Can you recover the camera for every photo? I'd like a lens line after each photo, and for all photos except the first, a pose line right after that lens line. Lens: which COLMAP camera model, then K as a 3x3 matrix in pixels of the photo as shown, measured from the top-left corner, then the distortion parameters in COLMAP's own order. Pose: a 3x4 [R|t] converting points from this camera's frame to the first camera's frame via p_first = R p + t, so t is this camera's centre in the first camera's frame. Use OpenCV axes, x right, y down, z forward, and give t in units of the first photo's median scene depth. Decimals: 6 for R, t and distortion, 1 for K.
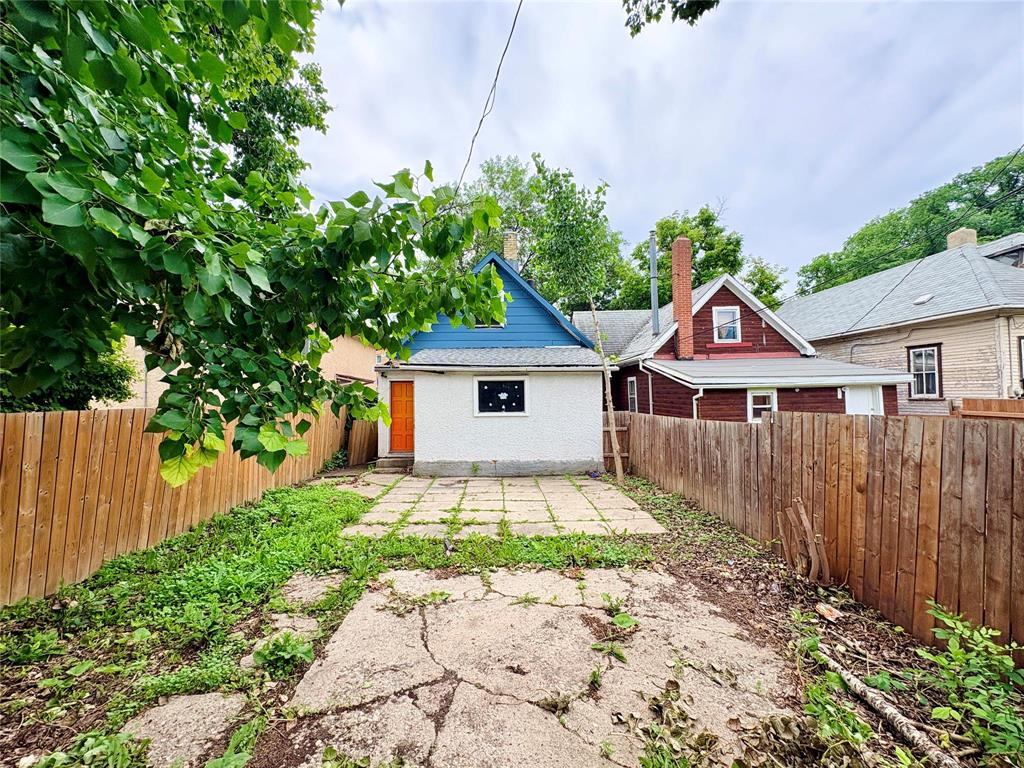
lens RADIAL K [[418.0, 0, 510.5], [0, 418.0, 383.7], [0, 0, 1]] dist [0.000661, 0.000188]
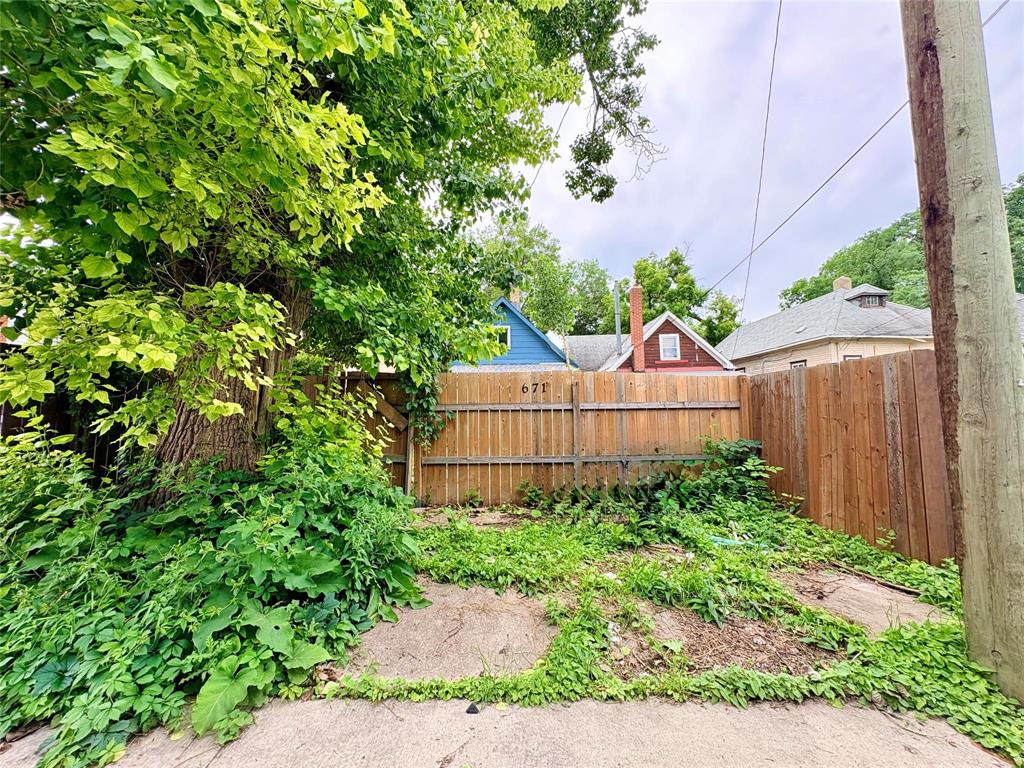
lens RADIAL K [[418.0, 0, 510.5], [0, 418.0, 383.7], [0, 0, 1]] dist [0.000661, 0.000188]
pose [[0.999737, -0.003749, -0.022617, 0.016308], [0.002816, 0.999150, -0.041131, 0.036658], [0.022752, 0.041056, 0.998898, -0.404013]]
